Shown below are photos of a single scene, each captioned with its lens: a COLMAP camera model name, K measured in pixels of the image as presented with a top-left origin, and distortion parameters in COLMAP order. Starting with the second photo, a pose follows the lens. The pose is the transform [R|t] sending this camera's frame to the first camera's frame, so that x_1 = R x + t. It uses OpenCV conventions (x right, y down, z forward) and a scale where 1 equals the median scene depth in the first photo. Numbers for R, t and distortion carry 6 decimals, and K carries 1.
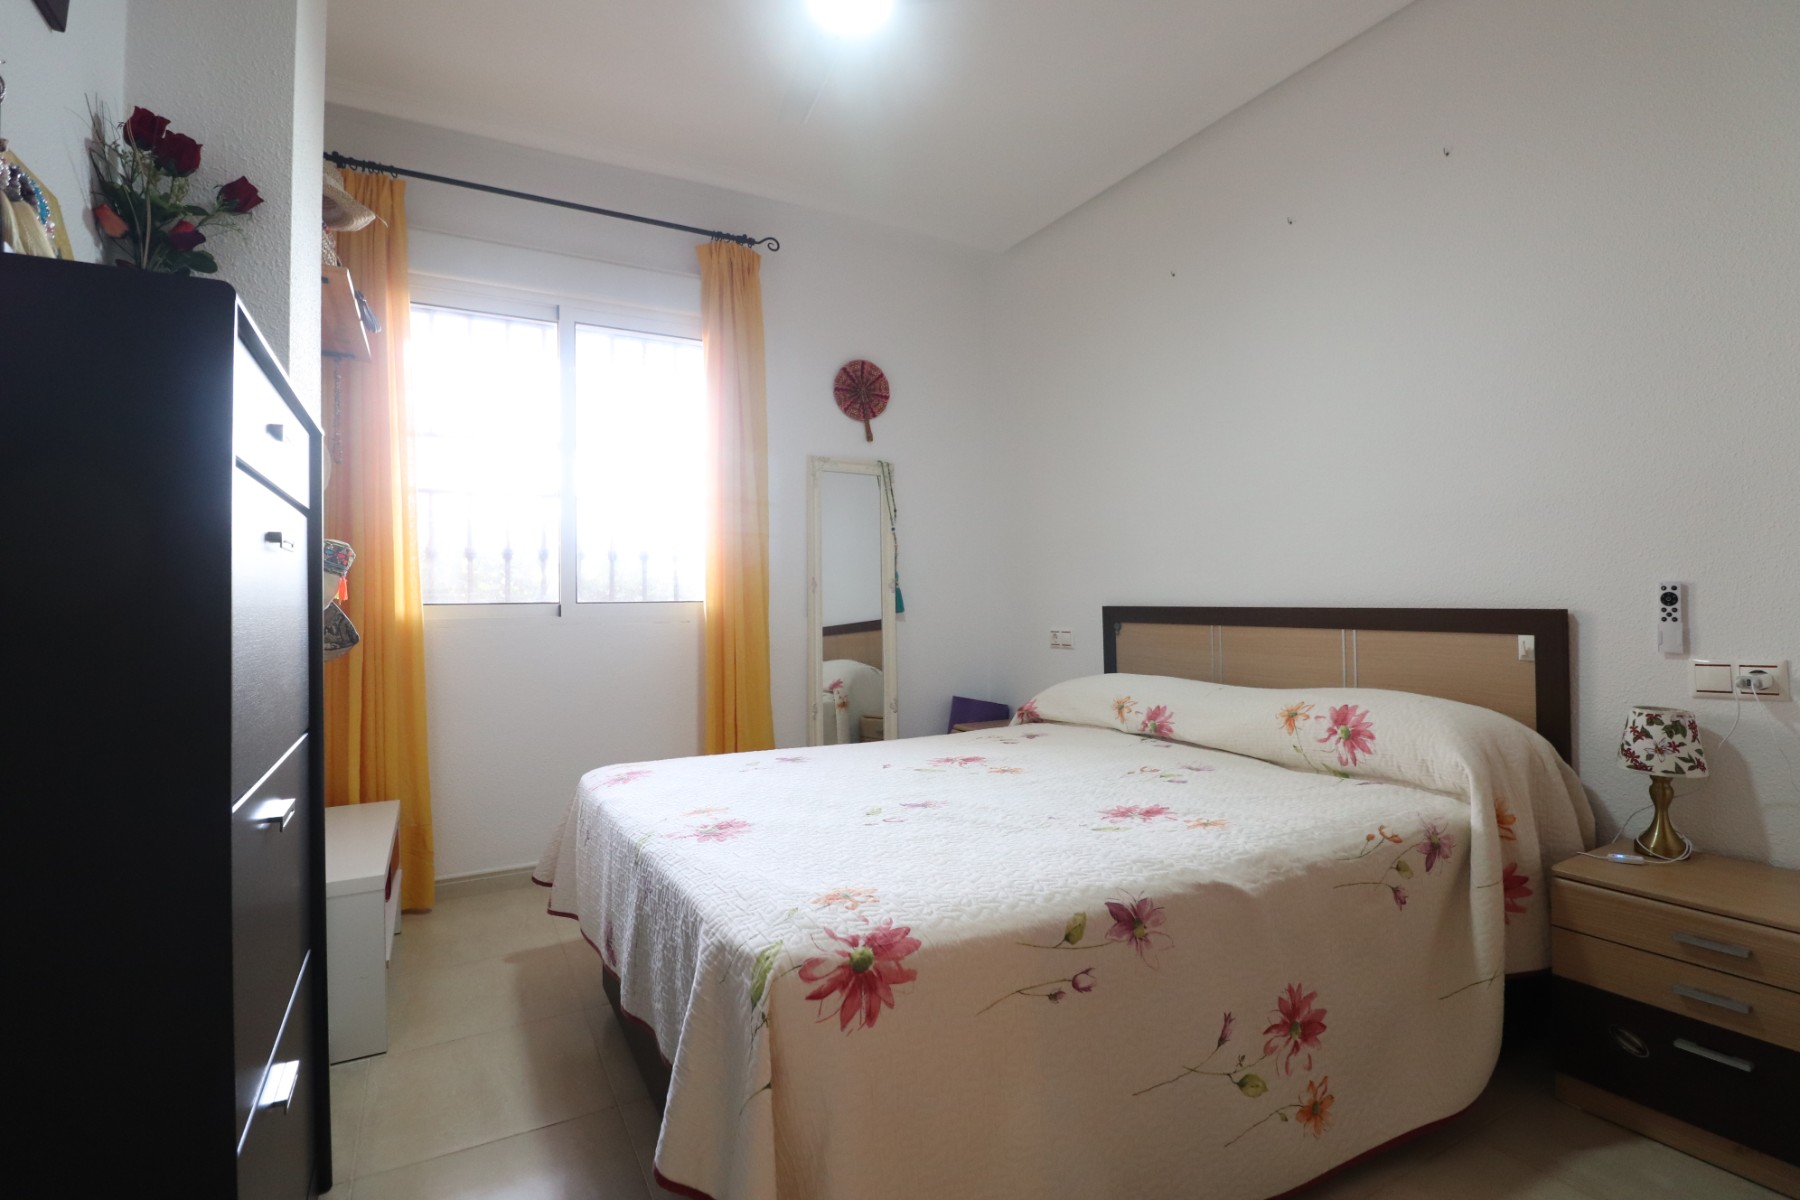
lens RADIAL K [[835.5, 0, 899.3], [0, 835.5, 597.7], [0, 0, 1]] dist [-0.002496, -0.011145]
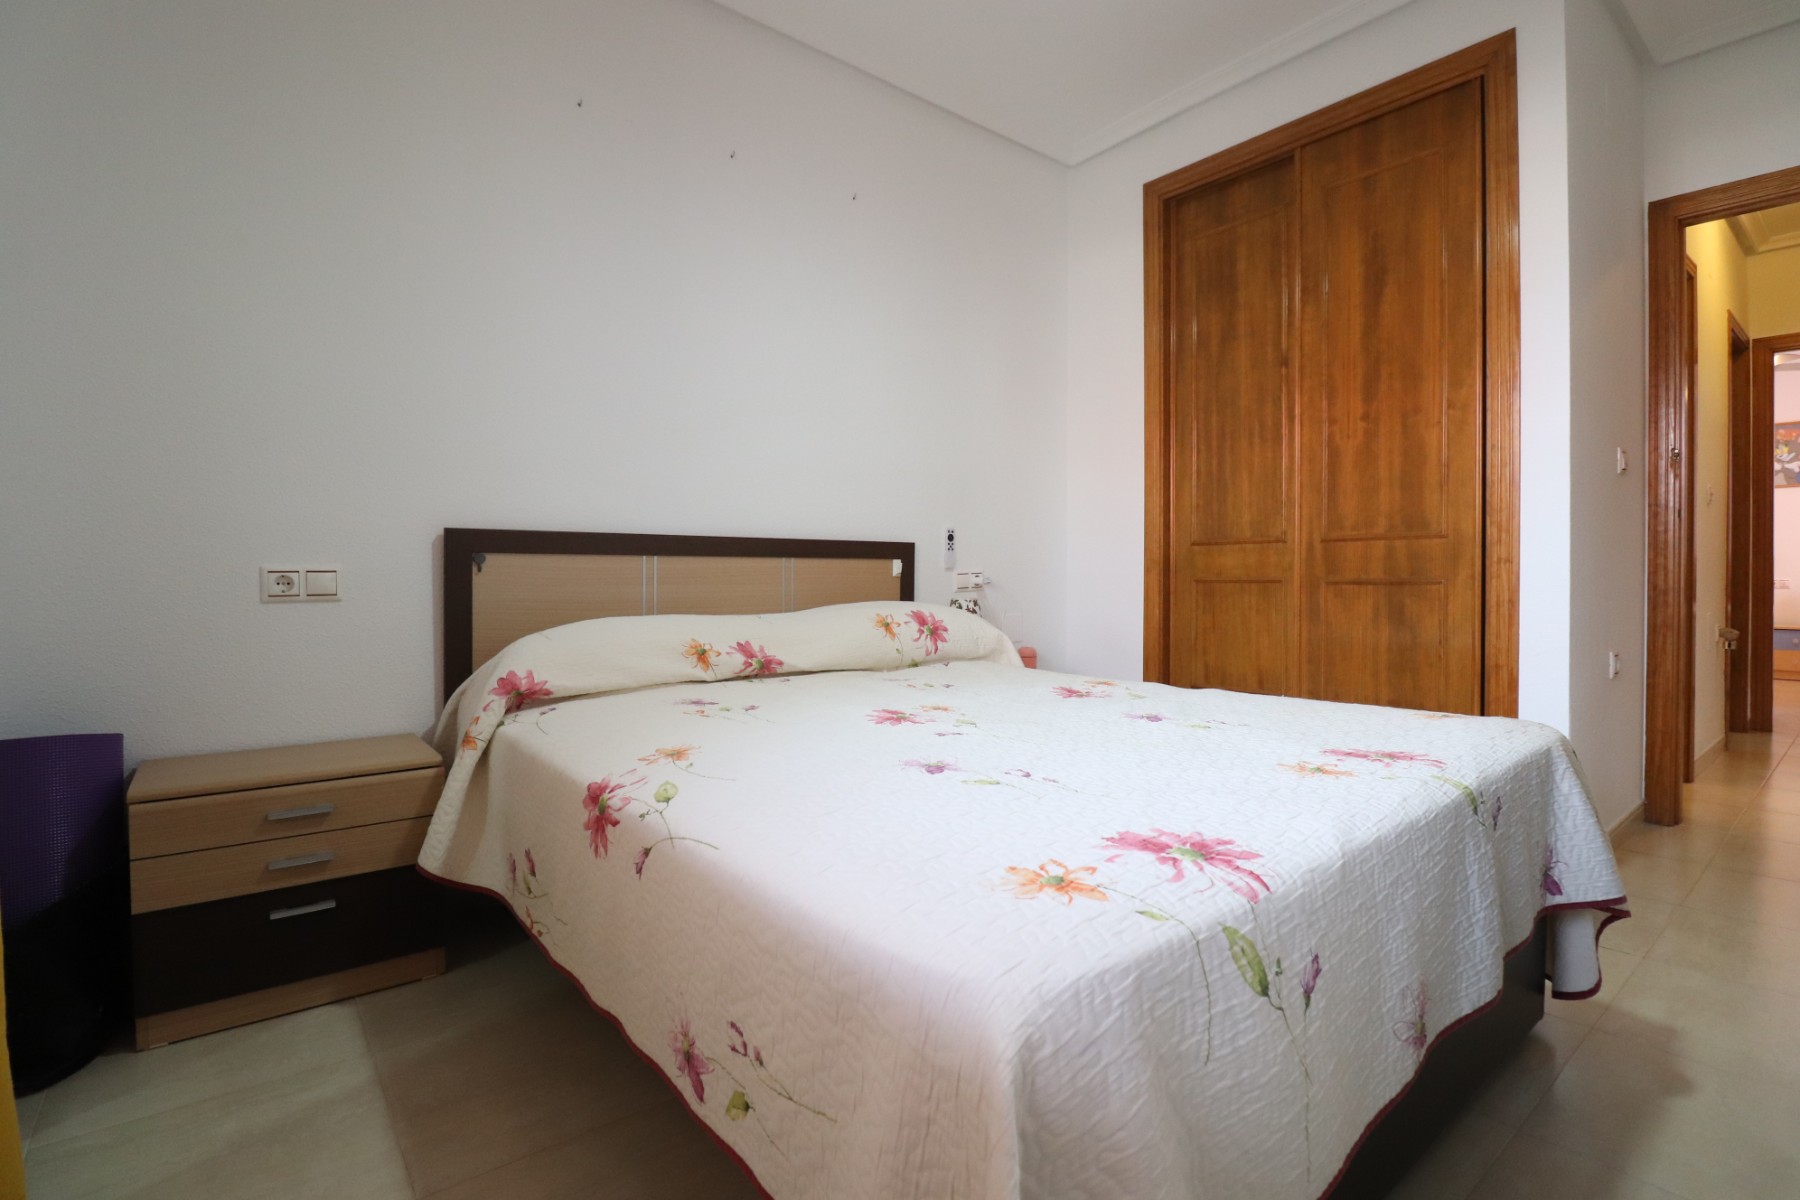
lens RADIAL K [[835.5, 0, 901.5], [0, 835.5, 588.8], [0, 0, 1]] dist [-0.002496, -0.011145]
pose [[-0.179771, -0.011149, 0.983645, -0.717292], [-0.001106, 0.999937, 0.011132, 0.078440], [-0.983708, 0.000914, -0.179772, 1.226093]]
